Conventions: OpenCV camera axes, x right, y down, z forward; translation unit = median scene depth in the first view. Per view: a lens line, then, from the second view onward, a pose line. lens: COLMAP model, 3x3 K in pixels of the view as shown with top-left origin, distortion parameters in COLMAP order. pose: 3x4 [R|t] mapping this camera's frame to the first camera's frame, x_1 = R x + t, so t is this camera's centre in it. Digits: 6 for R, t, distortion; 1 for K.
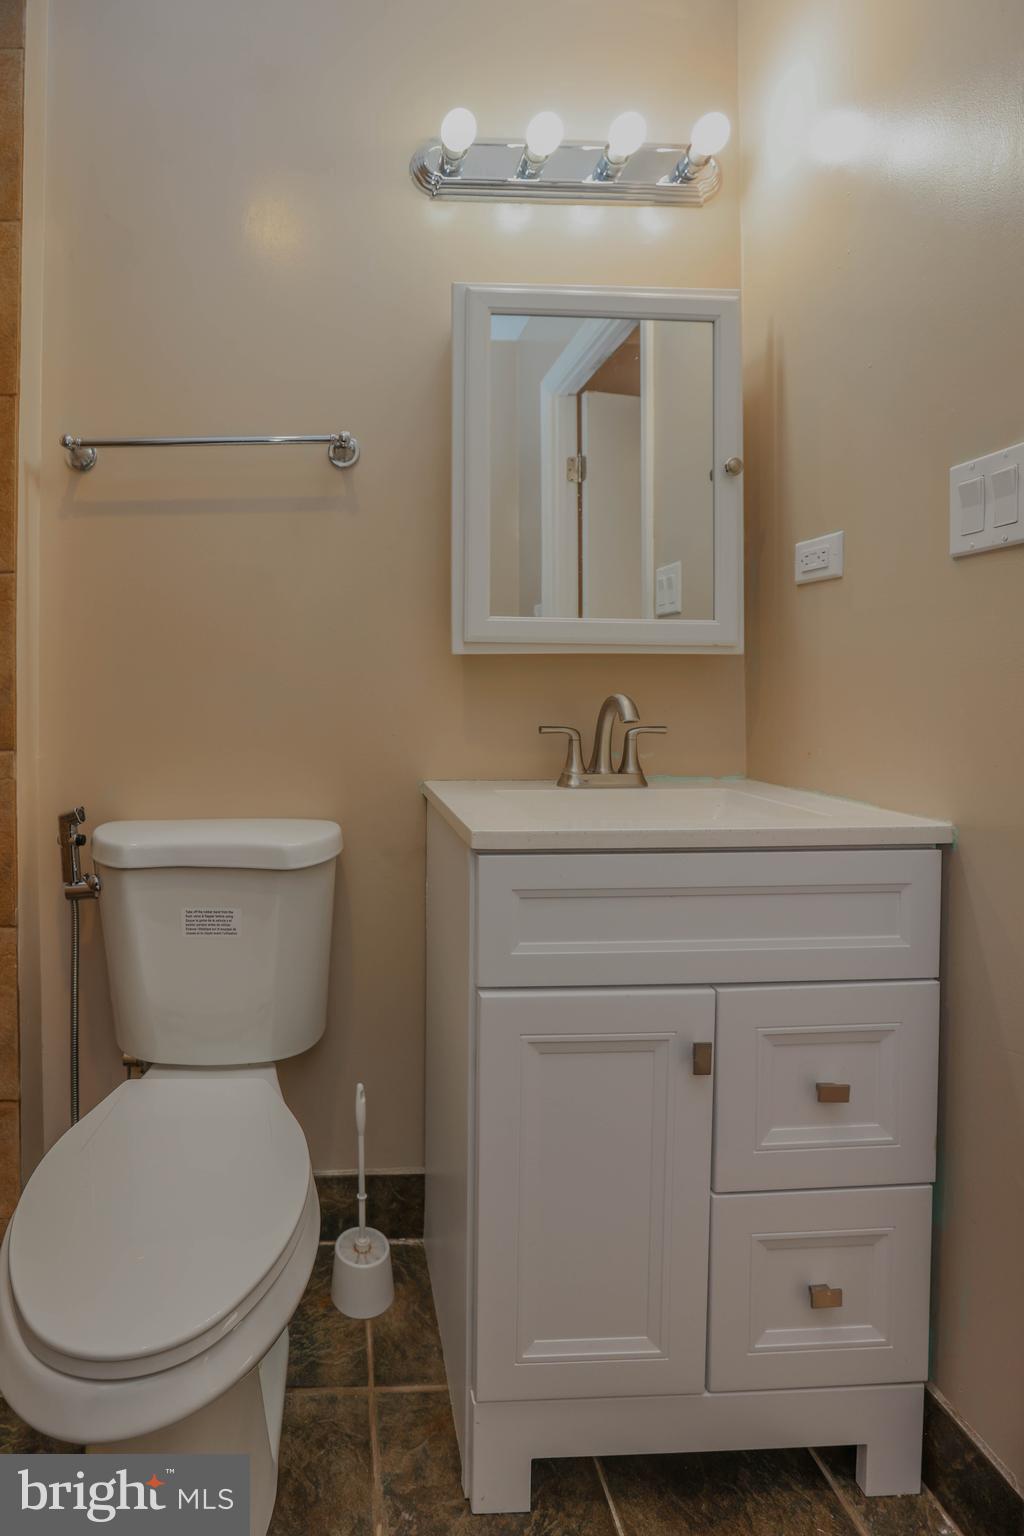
lens RADIAL K [[696.2, 0, 510.6], [0, 696.2, 709.1], [0, 0, 1]] dist [-0.054132, 0.020397]
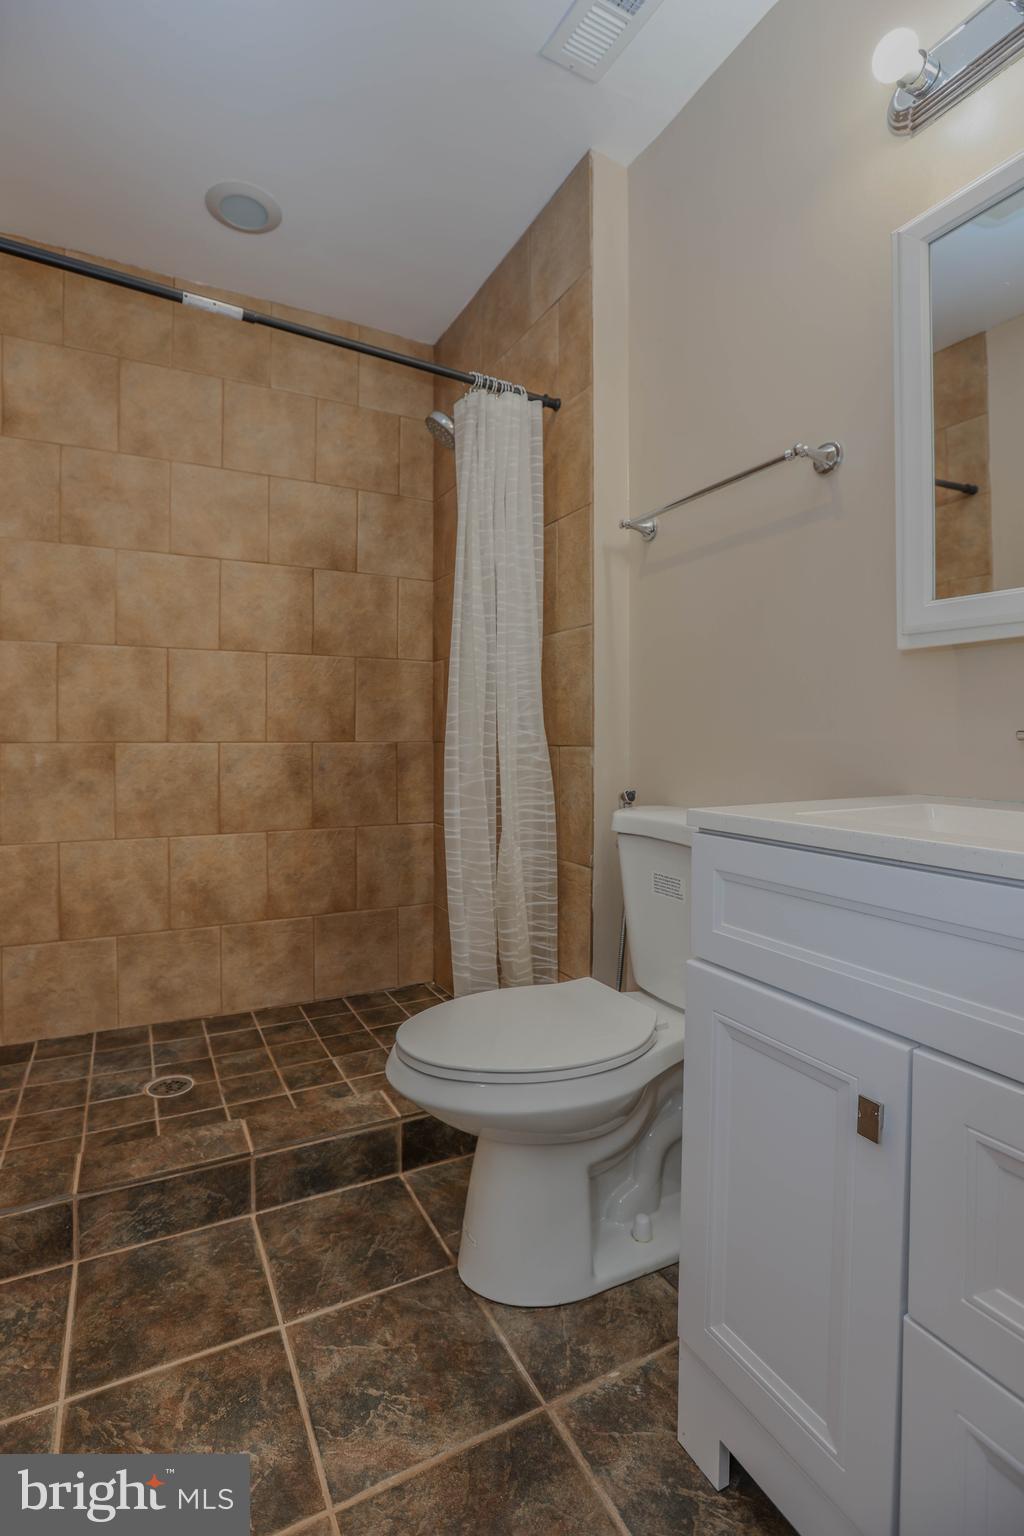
lens RADIAL K [[697.3, 0, 531.6], [0, 697.3, 740.4], [0, 0, 1]] dist [-0.054408, 0.018488]
pose [[0.476066, 0.008267, -0.879370, 0.748264], [-0.013630, 0.999905, 0.002021, 0.066496], [0.879304, 0.011024, 0.476134, 0.252944]]
